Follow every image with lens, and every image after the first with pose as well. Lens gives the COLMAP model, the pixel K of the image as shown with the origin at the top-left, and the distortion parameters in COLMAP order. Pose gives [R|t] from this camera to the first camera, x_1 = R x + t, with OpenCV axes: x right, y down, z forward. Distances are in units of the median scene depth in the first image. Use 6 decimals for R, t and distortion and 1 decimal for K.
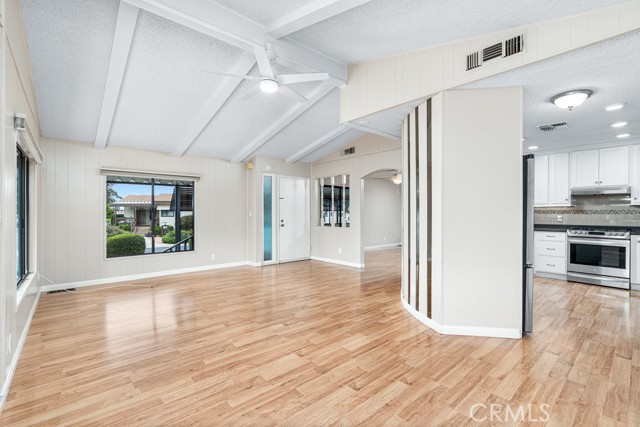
lens RADIAL K [[292.7, 0, 319.1], [0, 292.7, 214.6], [0, 0, 1]] dist [-0.000532, 0.001411]
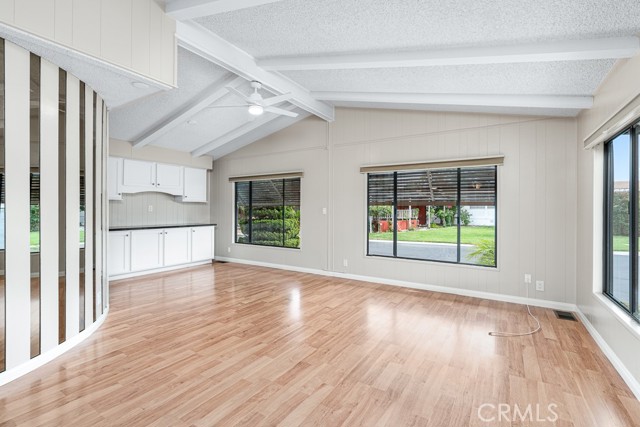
lens RADIAL K [[292.7, 0, 319.1], [0, 292.7, 211.4], [0, 0, 1]] dist [-0.000532, 0.001411]
pose [[-0.956922, 0.003609, -0.290322, -0.071689], [-0.001481, 0.999849, 0.017309, -0.028748], [0.290340, 0.016993, -0.956773, 2.204586]]
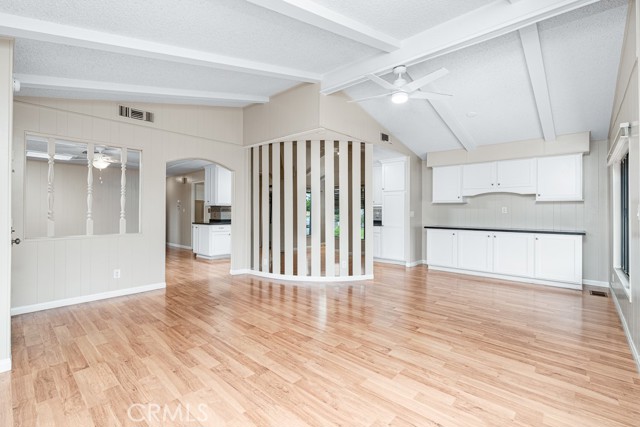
lens RADIAL K [[292.7, 0, 322.1], [0, 292.7, 212.9], [0, 0, 1]] dist [-0.000532, 0.001411]
pose [[-0.129748, -0.002274, 0.991544, -1.202080], [0.003685, 0.999989, 0.002776, -0.005514], [-0.991540, 0.004014, -0.129738, 1.398659]]
